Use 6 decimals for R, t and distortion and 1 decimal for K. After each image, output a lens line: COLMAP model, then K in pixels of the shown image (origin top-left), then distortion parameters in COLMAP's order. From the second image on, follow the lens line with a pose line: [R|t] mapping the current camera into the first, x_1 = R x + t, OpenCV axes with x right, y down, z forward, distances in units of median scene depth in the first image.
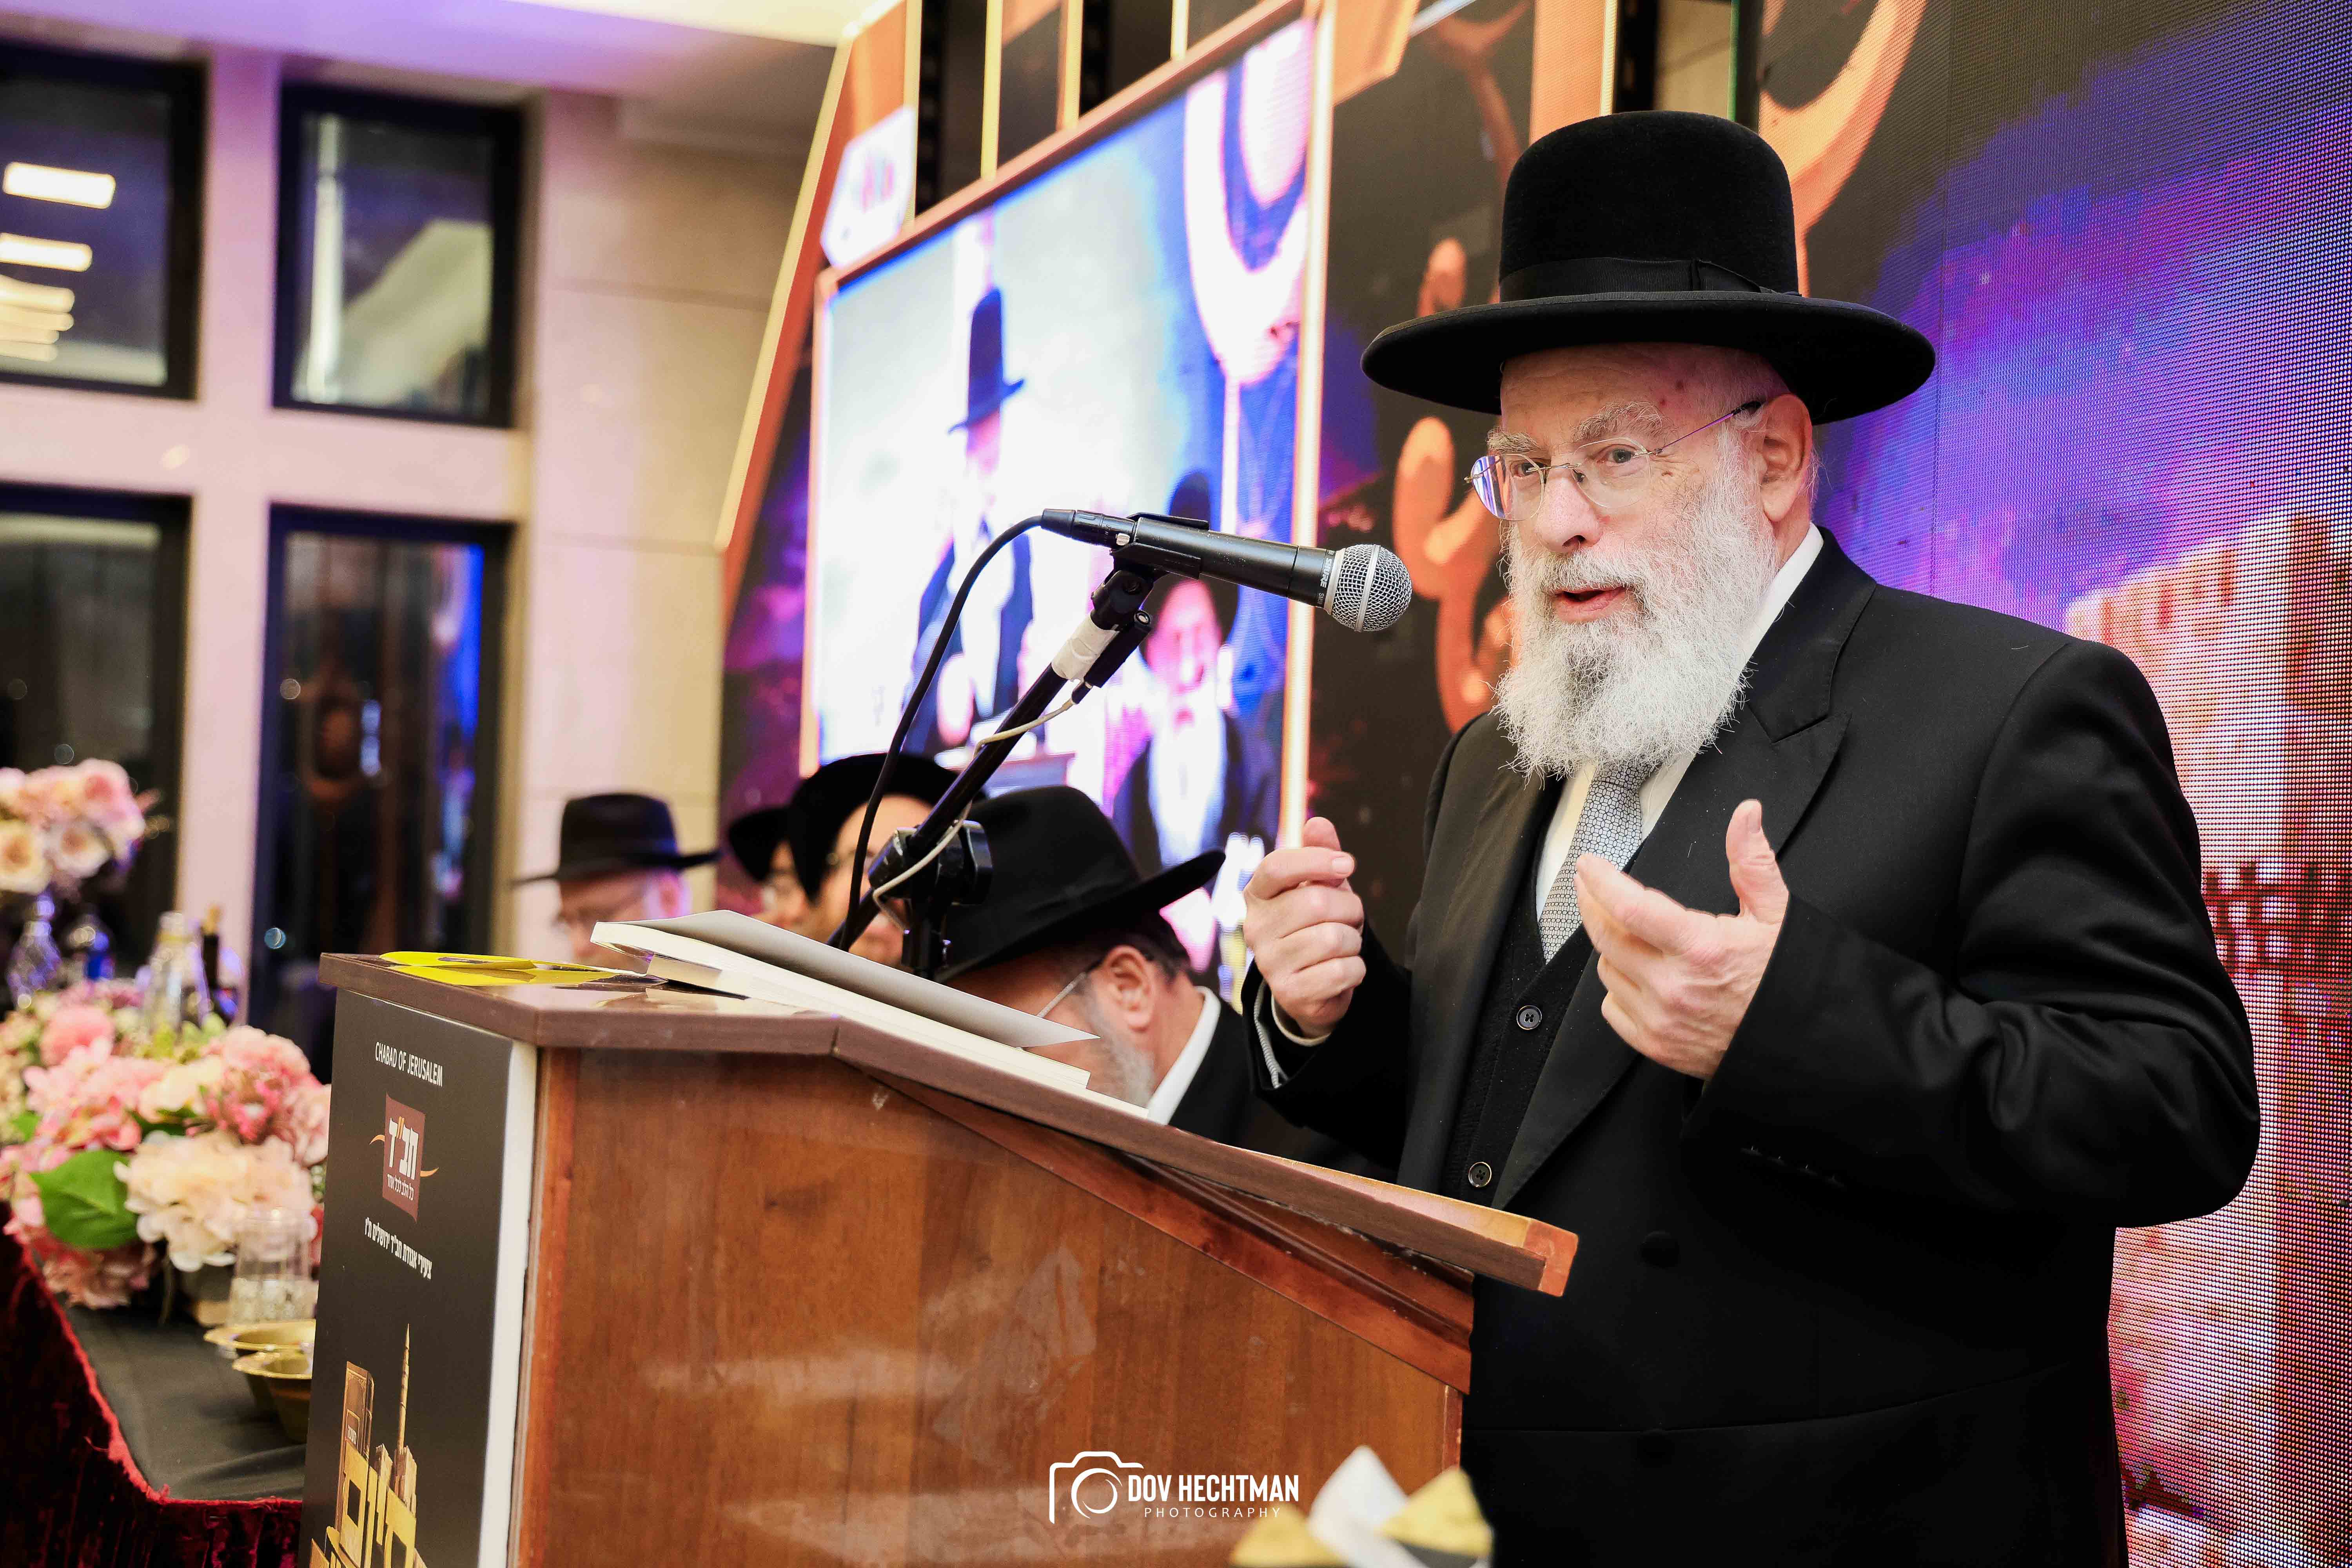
lens RADIAL K [[3252.8, 0, 1176.6], [0, 3252.8, 794.5], [0, 0, 1]] dist [0.155784, 0.000000]
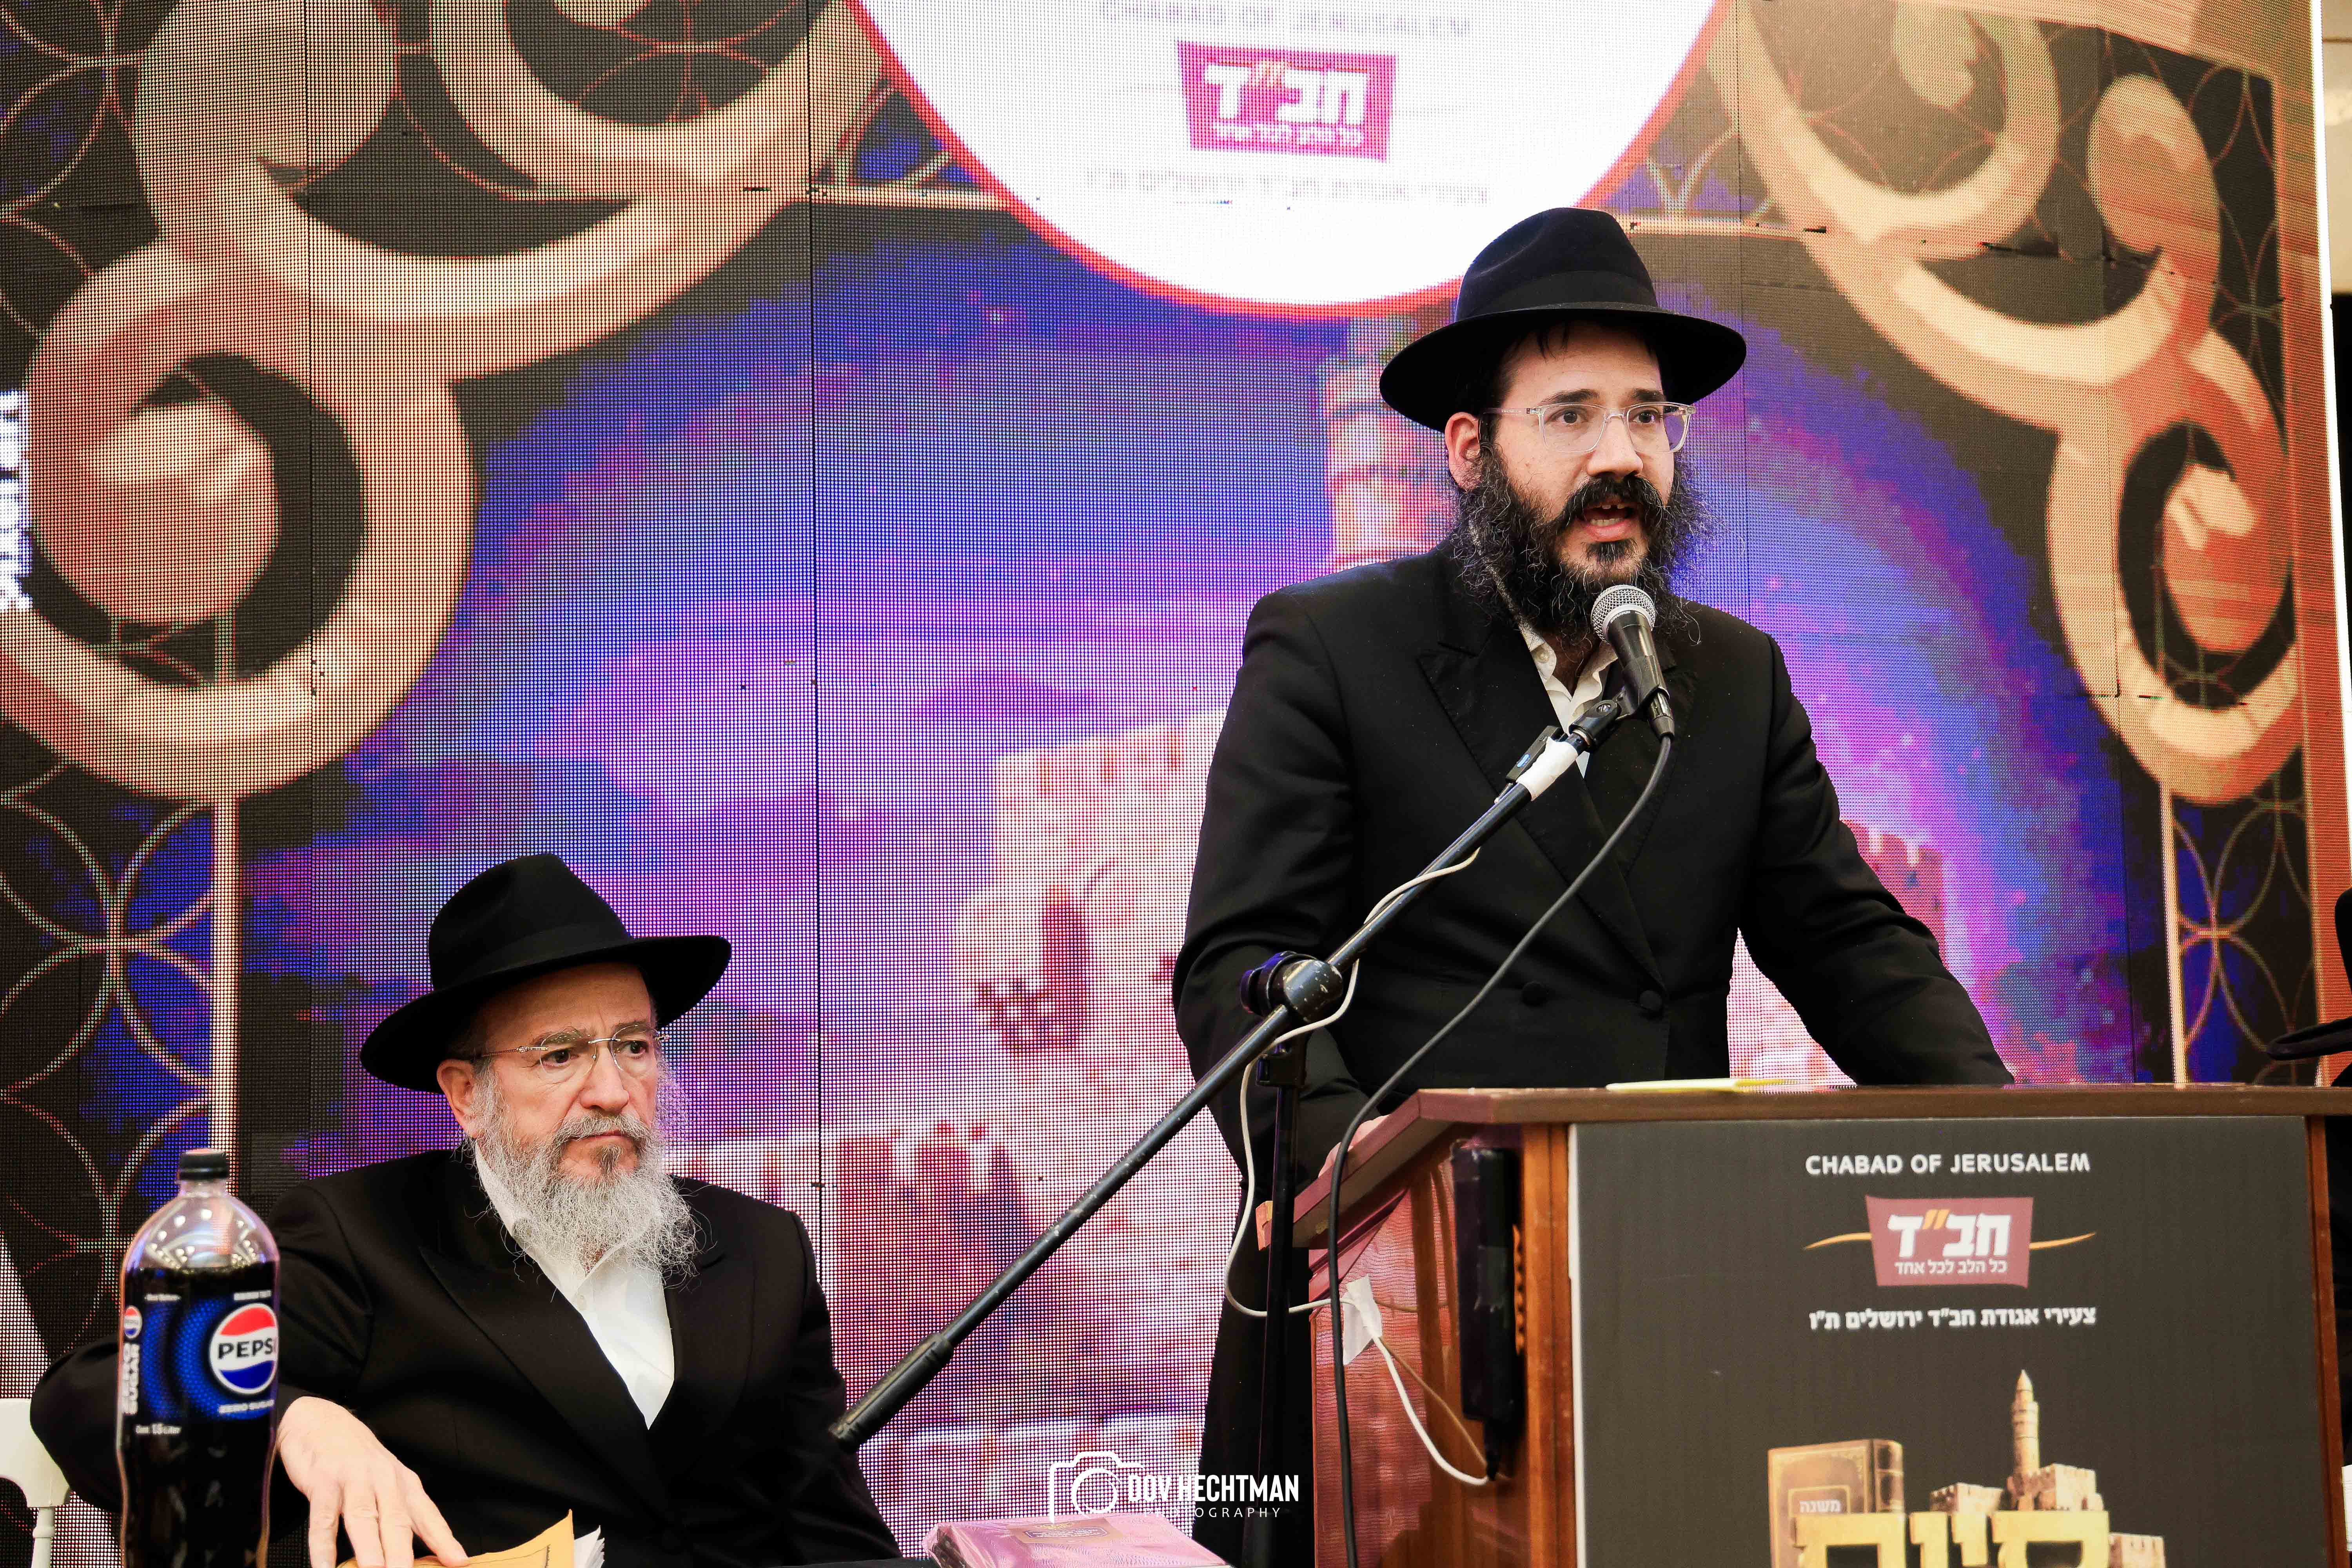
lens RADIAL K [[3252.8, 0, 1124.2], [0, 3252.8, 726.8], [0, 0, 1]] dist [0.155784, 0.000000]
pose [[0.177248, 0.040118, 0.983348, -0.863611], [-0.009455, 0.999192, -0.039060, -0.017191], [-0.984121, -0.002375, 0.177484, 0.625688]]
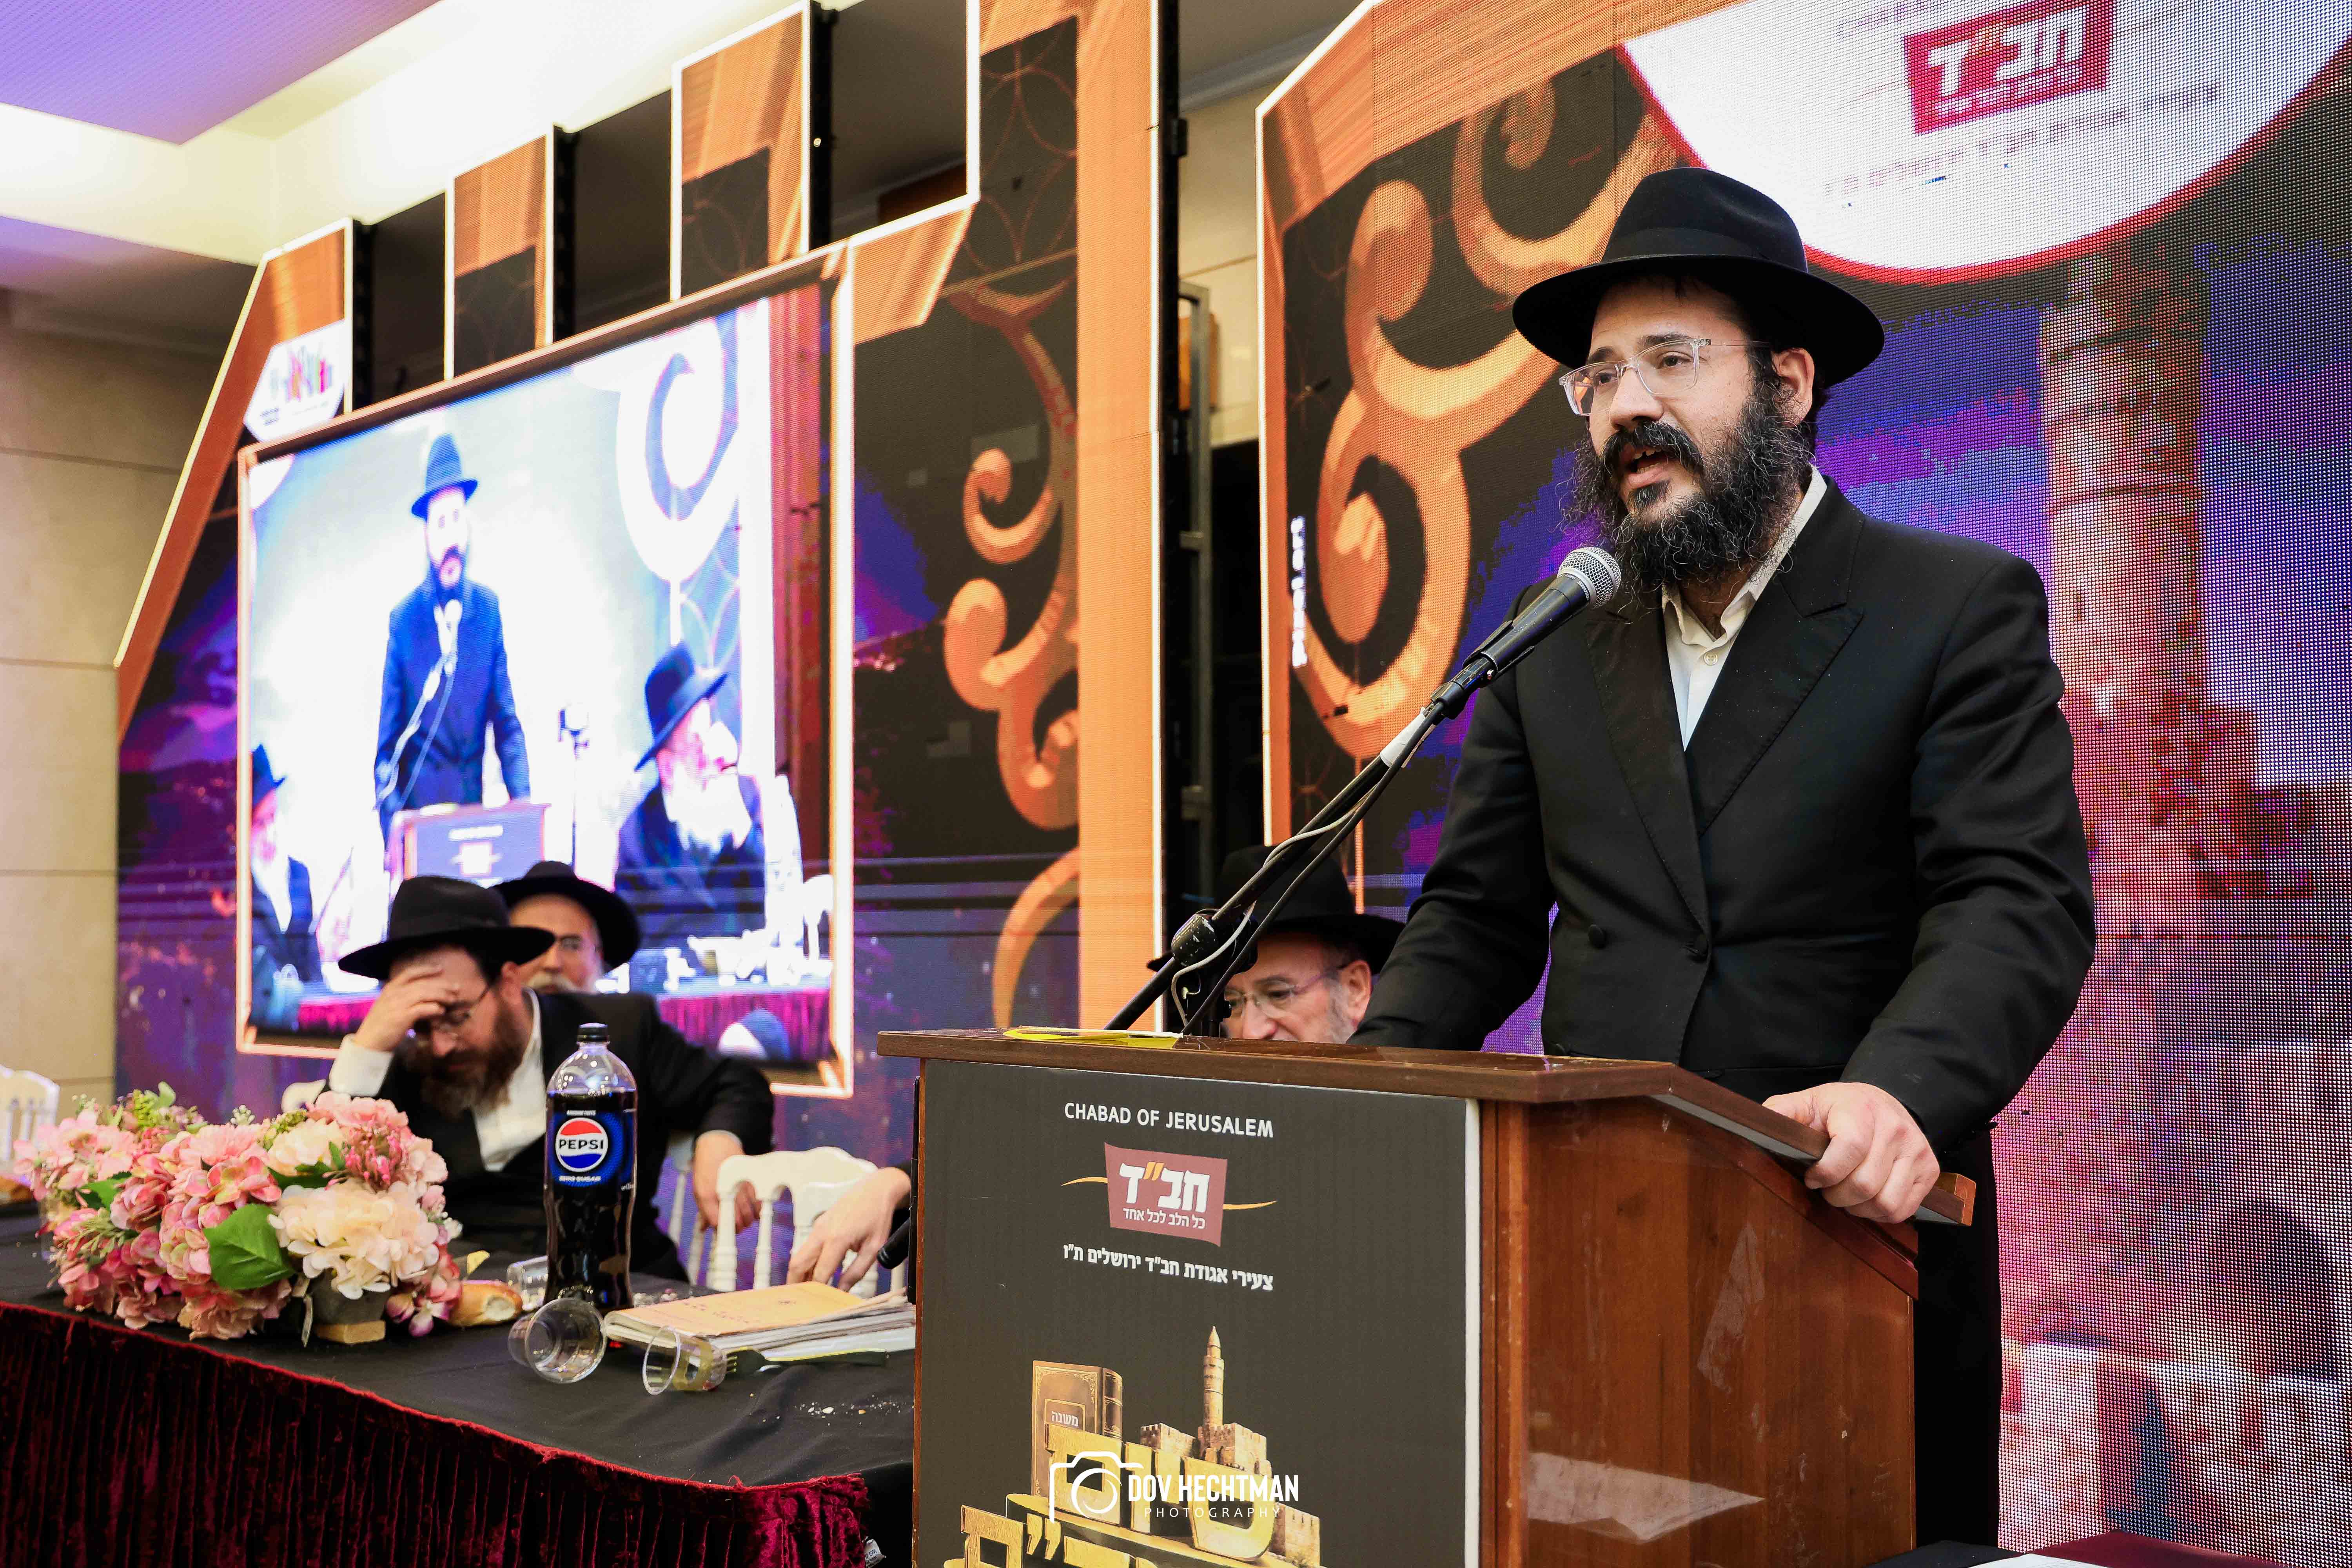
lens RADIAL K [[2339.7, 0, 1172.1], [0, 2339.7, 820.1], [0, 0, 1]] dist [0.058071, 0.000000]
pose [[0.924624, -0.027524, 0.379885, -0.329379], [0.029476, 0.999565, 0.000678, -0.019441], [-0.379738, 0.010571, 0.925034, 0.096320]]
